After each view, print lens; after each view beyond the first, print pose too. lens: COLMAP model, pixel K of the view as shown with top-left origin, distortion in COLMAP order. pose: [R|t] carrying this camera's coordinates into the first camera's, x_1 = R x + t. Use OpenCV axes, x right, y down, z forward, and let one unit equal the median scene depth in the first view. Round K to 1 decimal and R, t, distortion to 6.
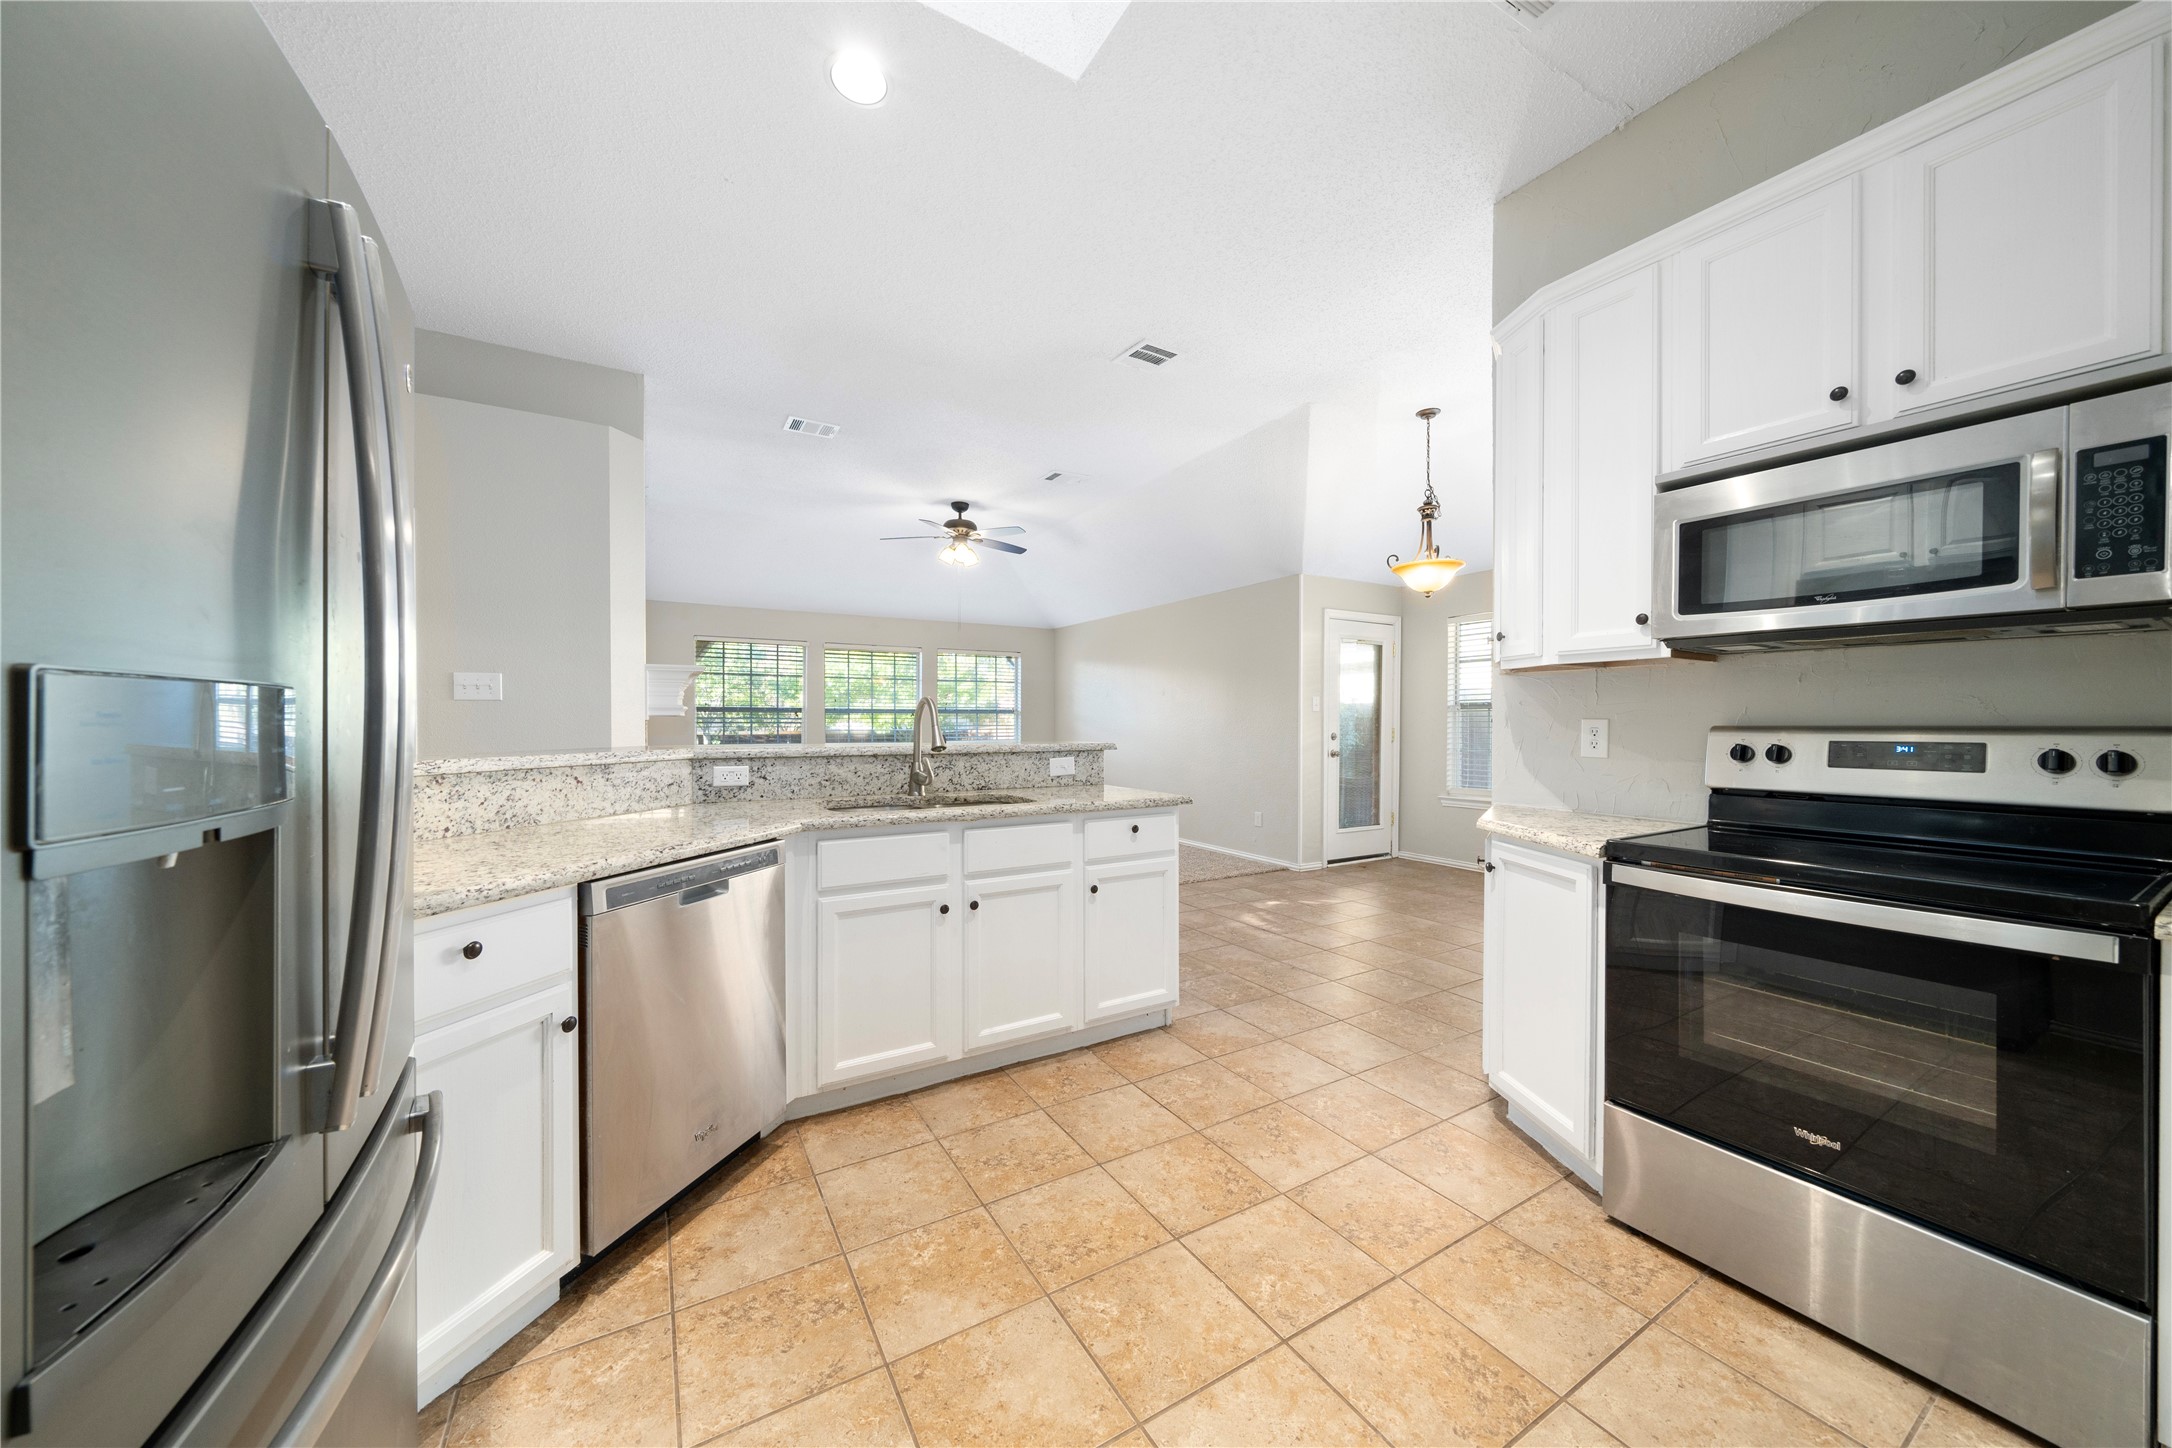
lens RADIAL K [[744.9, 0, 1081.6], [0, 744.9, 728.7], [0, 0, 1]] dist [-0.006560, 0.000021]
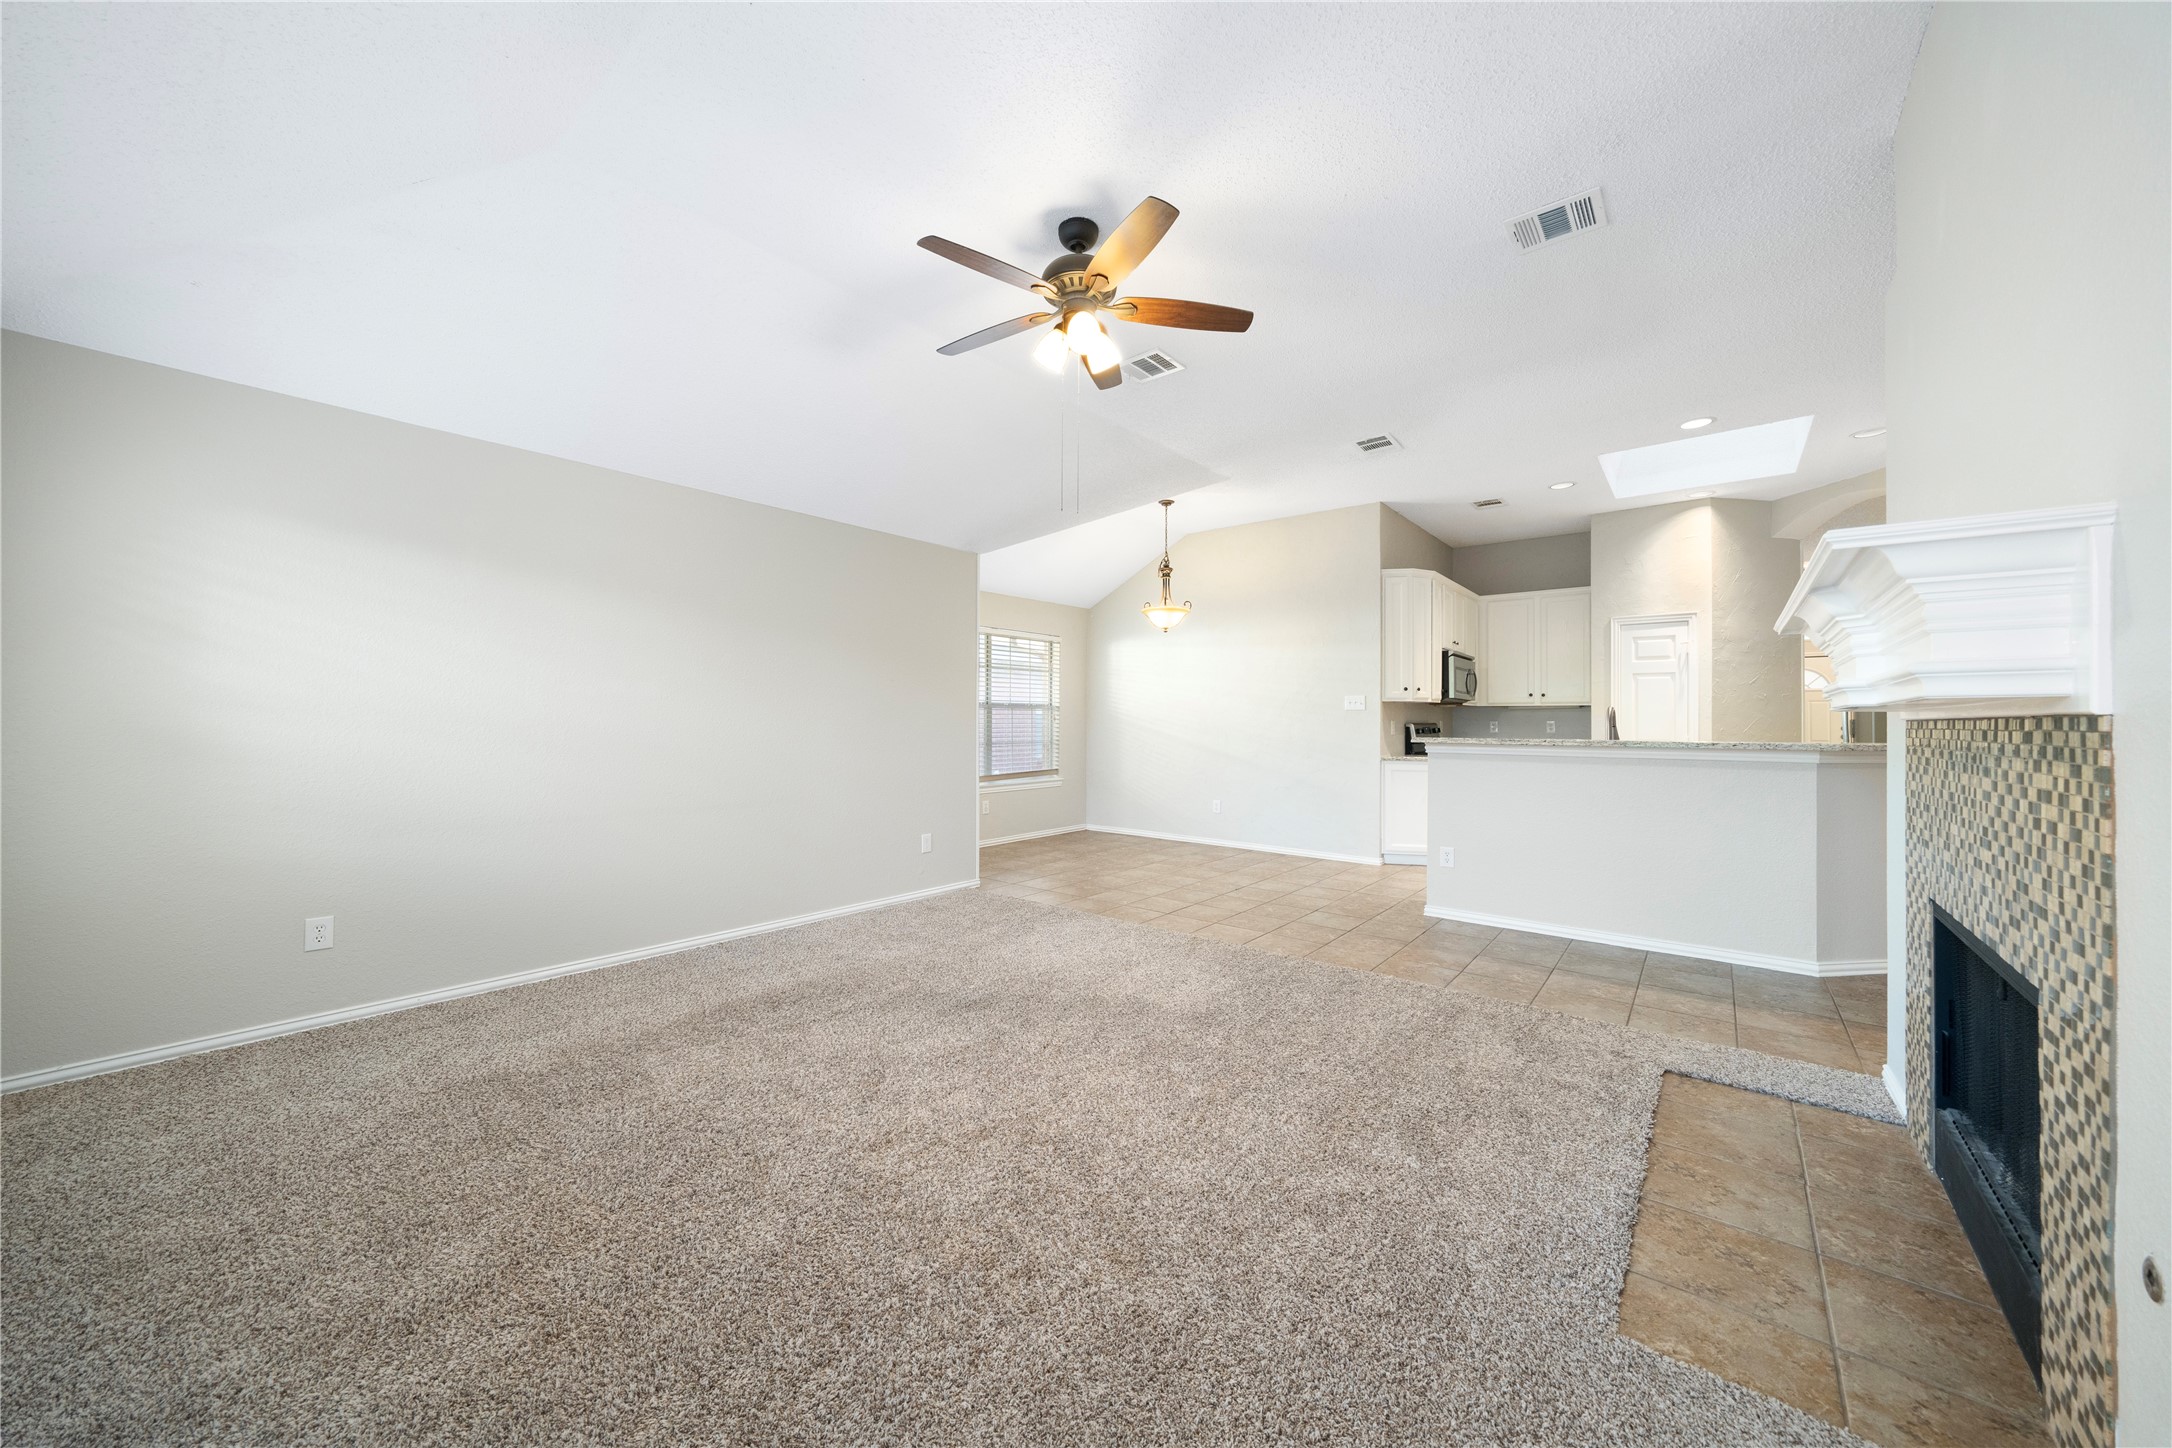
lens RADIAL K [[761.8, 0, 1074.4], [0, 761.8, 711.3], [0, 0, 1]] dist [-0.002540, -0.000050]
pose [[-0.341253, 0.009510, 0.939923, -1.343255], [0.002847, 0.999955, -0.009084, -0.021565], [-0.939967, -0.000424, -0.341265, 2.664919]]
